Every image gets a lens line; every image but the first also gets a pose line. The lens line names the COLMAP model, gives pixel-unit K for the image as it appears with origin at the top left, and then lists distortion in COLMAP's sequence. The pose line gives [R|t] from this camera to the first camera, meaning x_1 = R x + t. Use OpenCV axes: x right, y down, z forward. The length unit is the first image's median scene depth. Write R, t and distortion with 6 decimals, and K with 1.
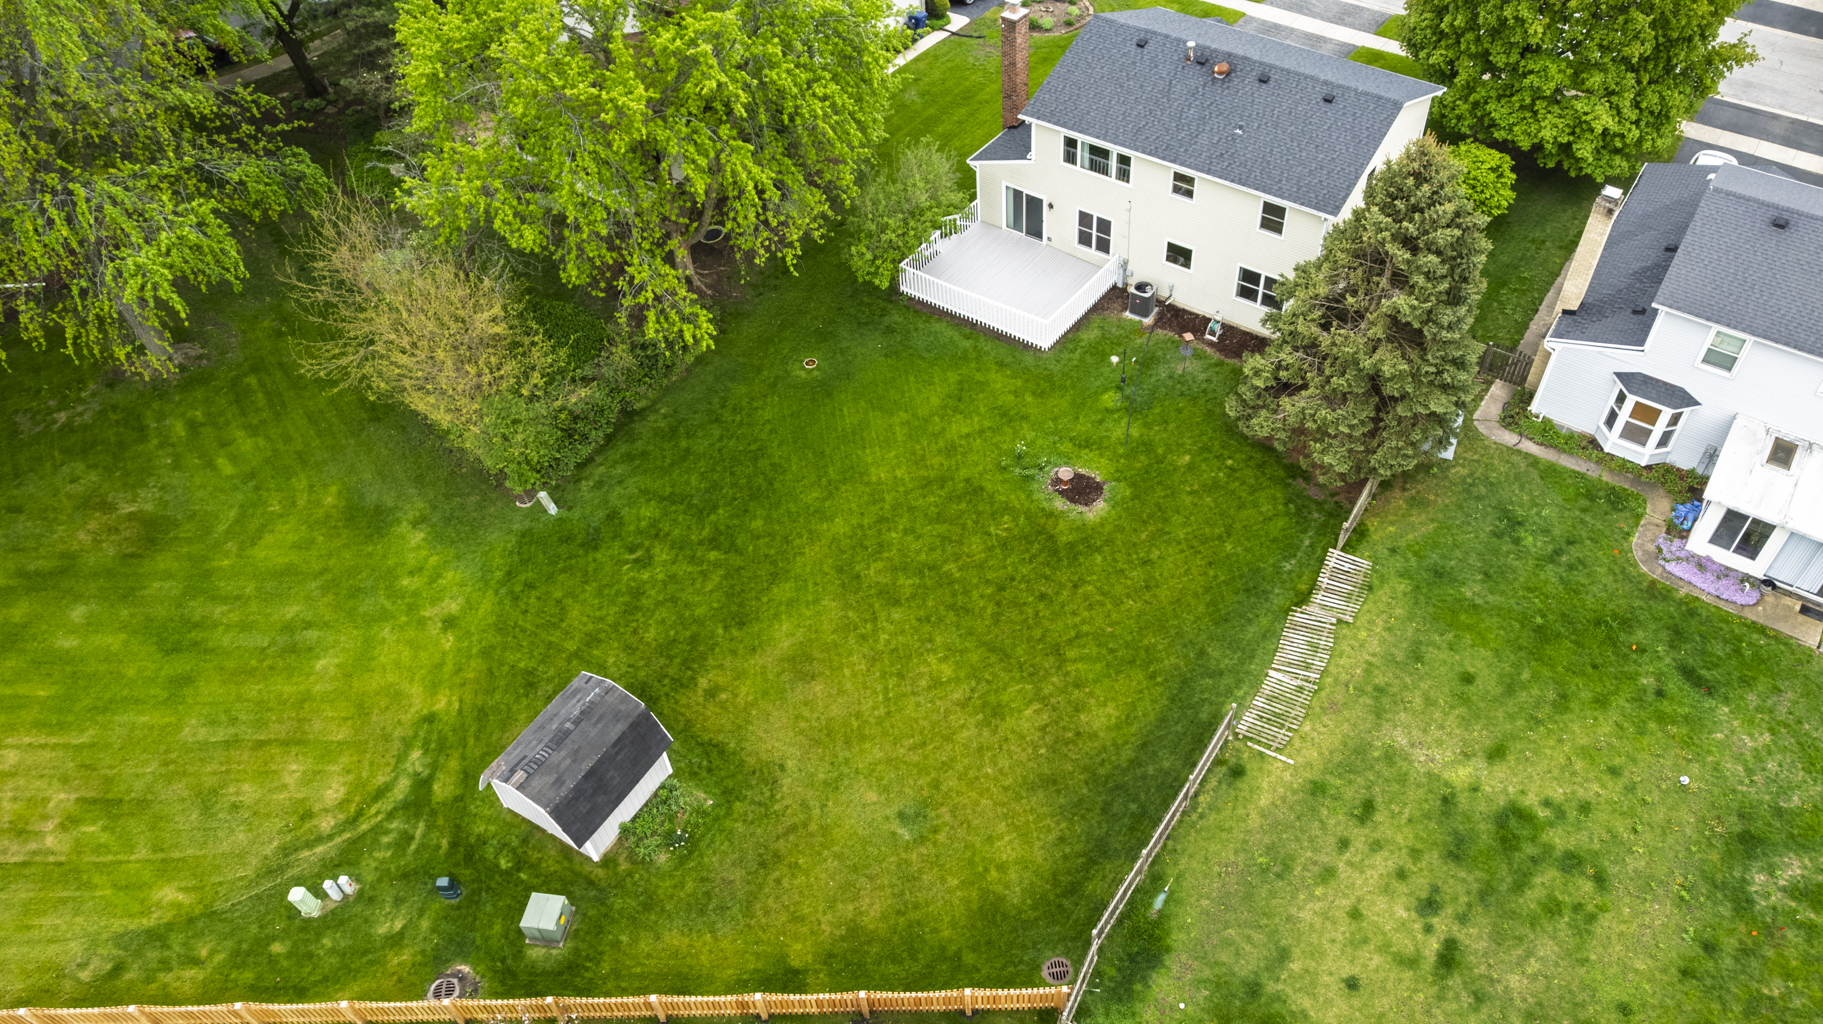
lens RADIAL K [[1296.8, 0, 1017.2], [0, 1296.8, 571.9], [0, 0, 1]] dist [-0.044588, 0.003831]
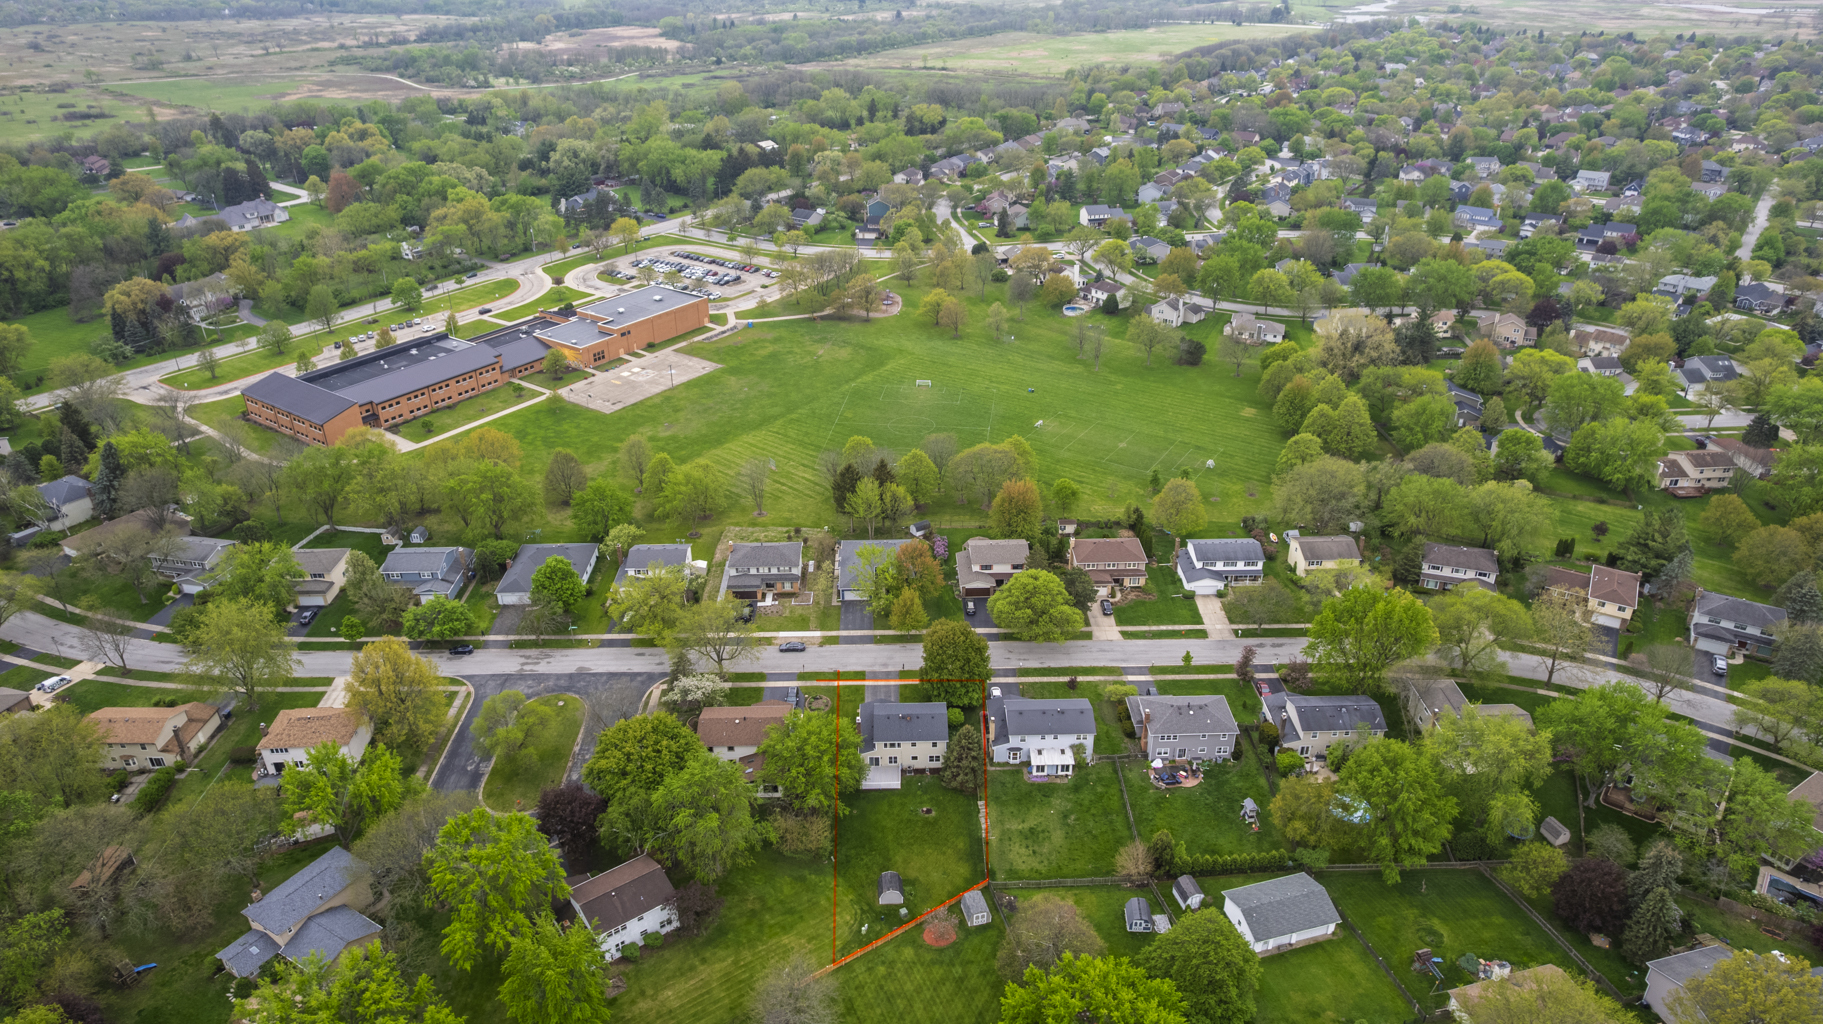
lens RADIAL K [[1171.6, 0, 934.2], [0, 1171.6, 513.7], [0, 0, 1]] dist [-0.073292, 0.067649]
pose [[0.823537, -0.261466, 0.503411, -1.911862], [0.422060, 0.875365, -0.235798, 0.000594], [-0.379015, 0.406658, 0.831250, -3.213426]]
